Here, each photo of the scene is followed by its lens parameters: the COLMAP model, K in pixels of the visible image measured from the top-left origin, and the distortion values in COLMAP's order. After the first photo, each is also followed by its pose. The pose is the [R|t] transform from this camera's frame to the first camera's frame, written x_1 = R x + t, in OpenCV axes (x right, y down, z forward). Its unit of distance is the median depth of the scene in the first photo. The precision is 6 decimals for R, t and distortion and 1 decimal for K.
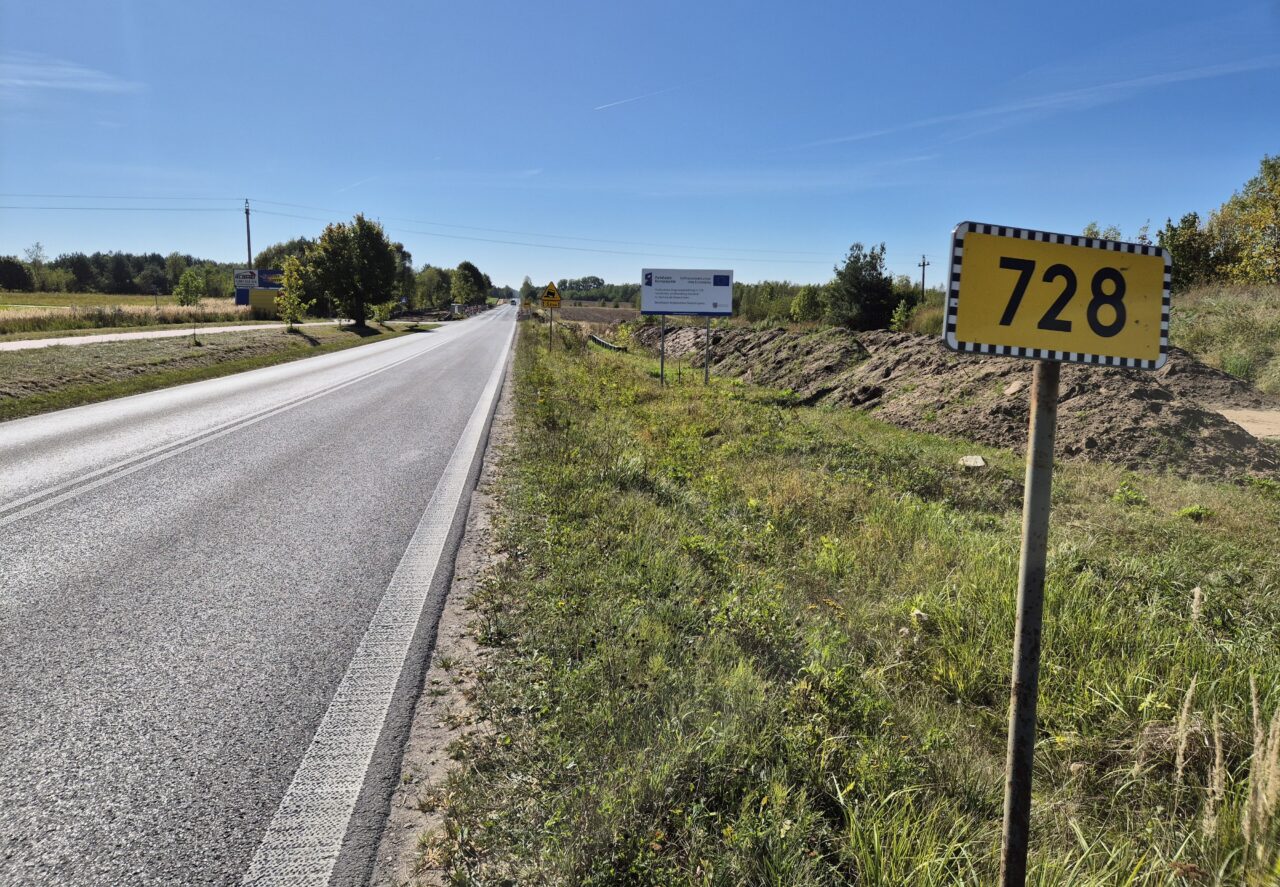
lens RADIAL K [[879.8, 0, 631.1], [0, 879.8, 415.9], [0, 0, 1]] dist [0.088030, -0.100604]
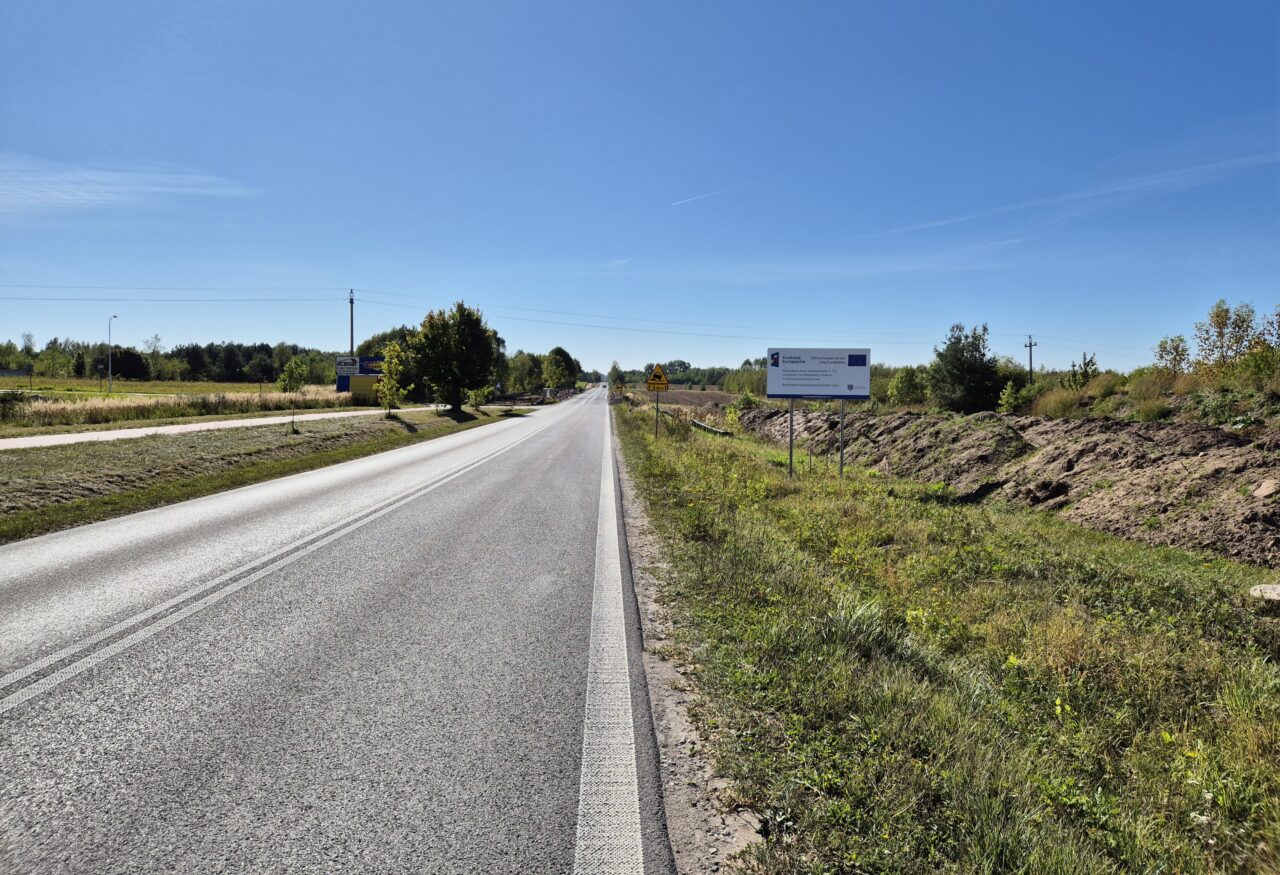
lens RADIAL K [[880.5, 0, 650.2], [0, 880.5, 393.7], [0, 0, 1]] dist [0.091532, -0.114576]
pose [[0.997132, -0.005700, -0.075465, -0.039378], [-0.003288, 0.992955, -0.118442, -0.011727], [0.075609, 0.118351, 0.990089, 0.093210]]
